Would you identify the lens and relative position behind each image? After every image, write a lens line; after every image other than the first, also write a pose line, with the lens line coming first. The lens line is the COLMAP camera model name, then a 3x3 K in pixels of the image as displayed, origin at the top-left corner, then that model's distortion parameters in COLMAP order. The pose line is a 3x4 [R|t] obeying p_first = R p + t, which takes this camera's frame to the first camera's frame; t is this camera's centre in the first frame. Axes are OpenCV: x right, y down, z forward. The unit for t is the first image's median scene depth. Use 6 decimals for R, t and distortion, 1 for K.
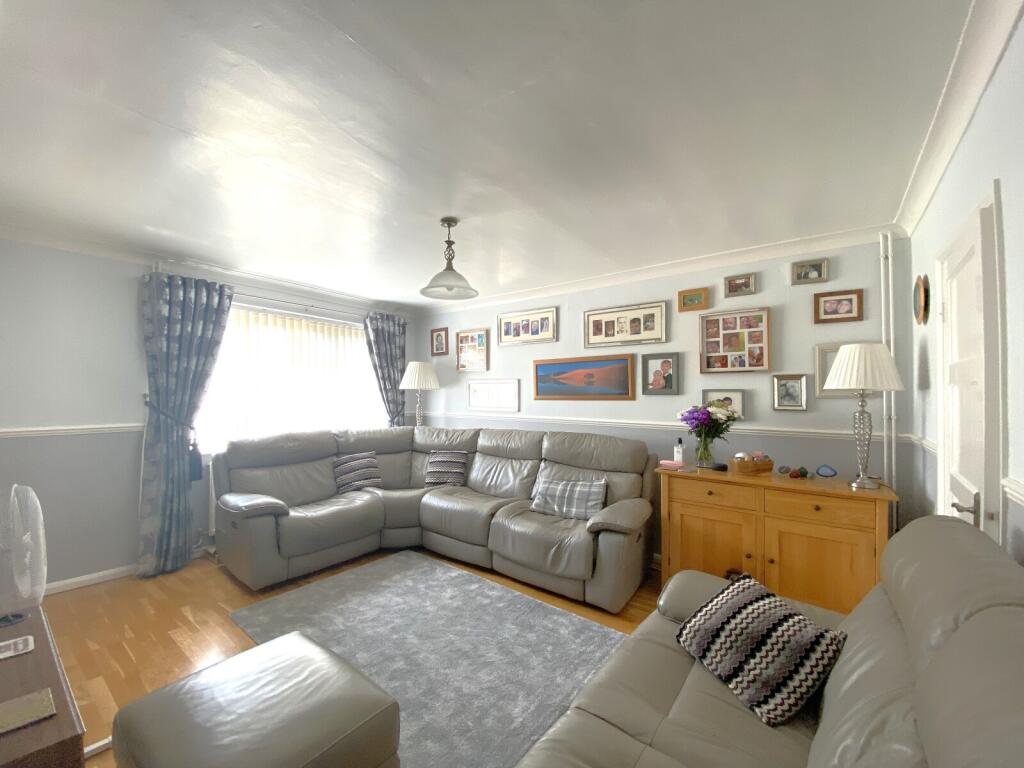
lens RADIAL K [[403.6, 0, 512.3], [0, 403.6, 387.6], [0, 0, 1]] dist [0.030508, -0.000046]
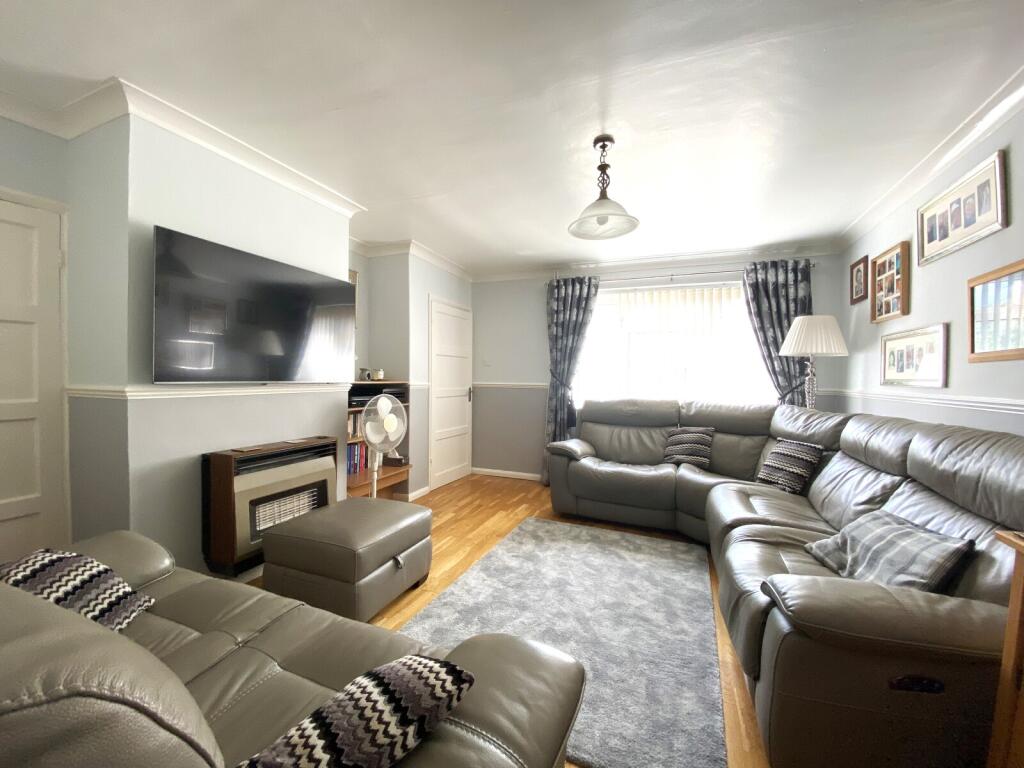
lens RADIAL K [[411.5, 0, 512.0], [0, 411.5, 384.0], [0, 0, 1]] dist [0.002044, -0.000126]
pose [[0.273037, 0.014010, -0.961902, 0.458744], [0.005943, 0.999850, 0.016250, 0.057596], [0.961985, -0.010153, 0.272913, 0.423623]]
